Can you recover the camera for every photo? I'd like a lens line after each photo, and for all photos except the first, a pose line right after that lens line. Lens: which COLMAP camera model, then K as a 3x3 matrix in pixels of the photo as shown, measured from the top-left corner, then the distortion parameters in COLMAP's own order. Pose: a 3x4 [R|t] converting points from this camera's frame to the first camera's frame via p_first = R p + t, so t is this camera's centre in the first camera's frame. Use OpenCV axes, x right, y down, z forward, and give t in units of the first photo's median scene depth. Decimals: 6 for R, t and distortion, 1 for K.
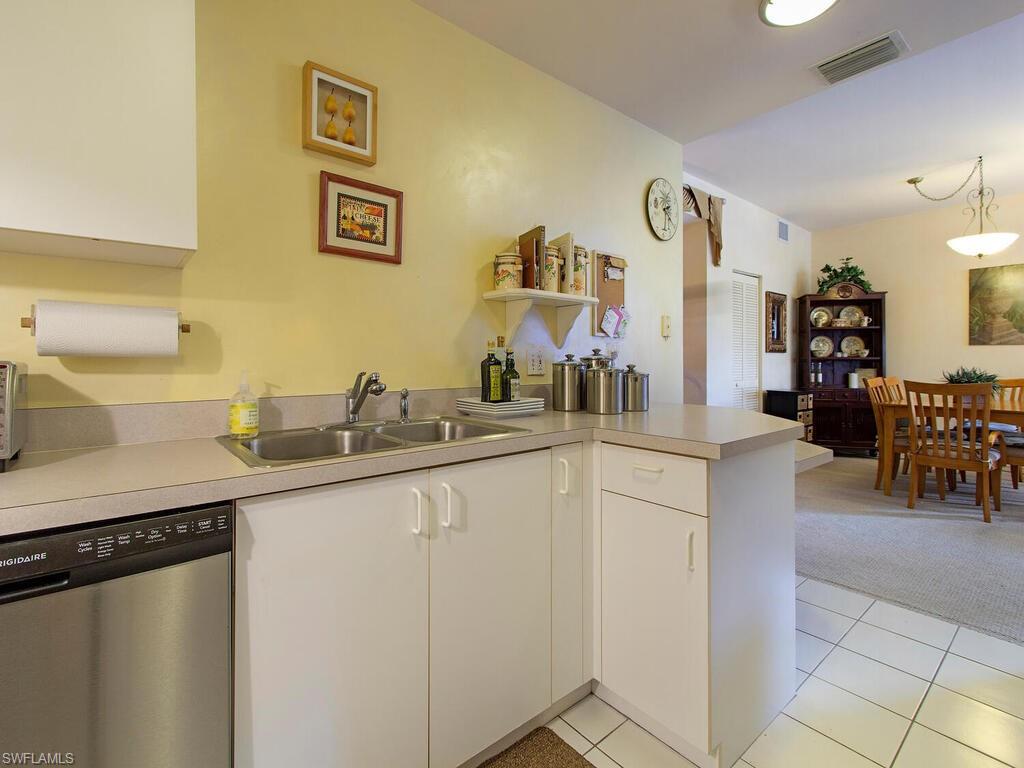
lens RADIAL K [[481.6, 0, 502.8], [0, 481.6, 362.1], [0, 0, 1]] dist [0.005987, -0.000649]
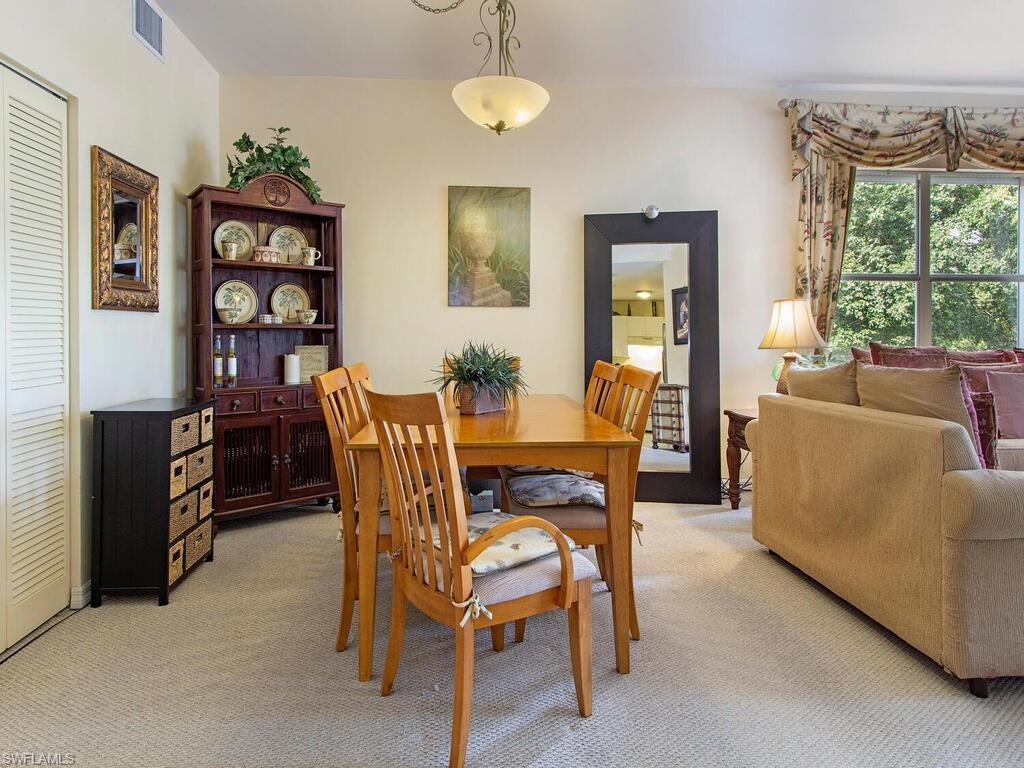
lens RADIAL K [[599.8, 0, 499.7], [0, 599.8, 333.7], [0, 0, 1]] dist [-0.002501, -0.002136]
pose [[0.575597, -0.004055, 0.817723, 0.330153], [0.002047, 0.999992, 0.003518, -0.001690], [-0.817731, -0.000351, 0.575601, 0.450444]]
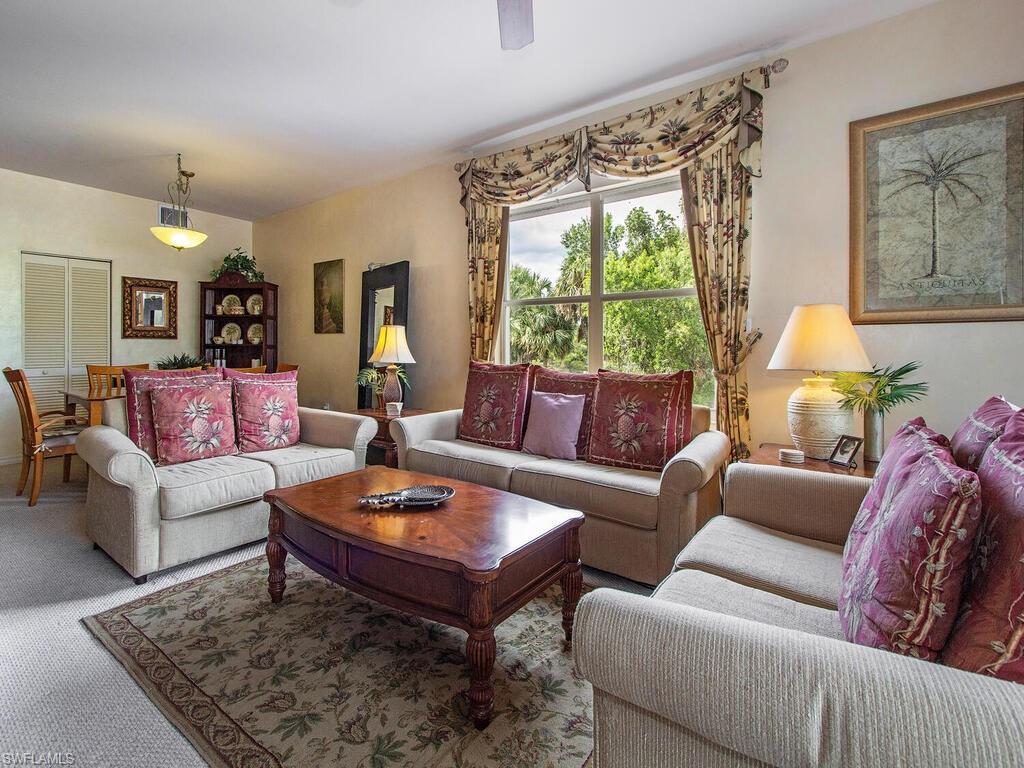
lens RADIAL K [[481.6, 0, 497.1], [0, 481.6, 349.1], [0, 0, 1]] dist [0.005987, -0.000649]
pose [[0.972669, 0.003240, 0.232173, 1.007453], [-0.004359, 0.999981, 0.004305, -0.005775], [-0.232155, -0.005199, 0.972665, -0.132267]]
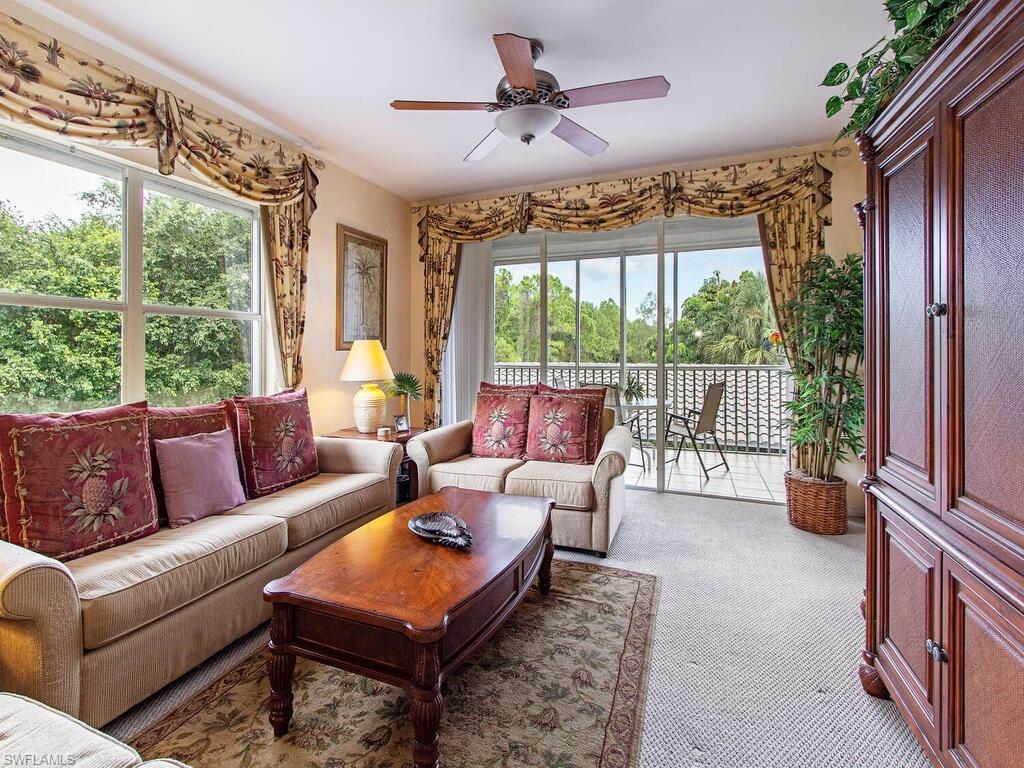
lens RADIAL K [[481.6, 0, 493.9], [0, 481.6, 347.6], [0, 0, 1]] dist [0.005987, -0.000649]
pose [[-0.470177, 0.005832, 0.882553, 0.695257], [0.004078, 0.999982, -0.004435, -0.027767], [-0.882563, 0.001514, -0.470192, 0.359353]]
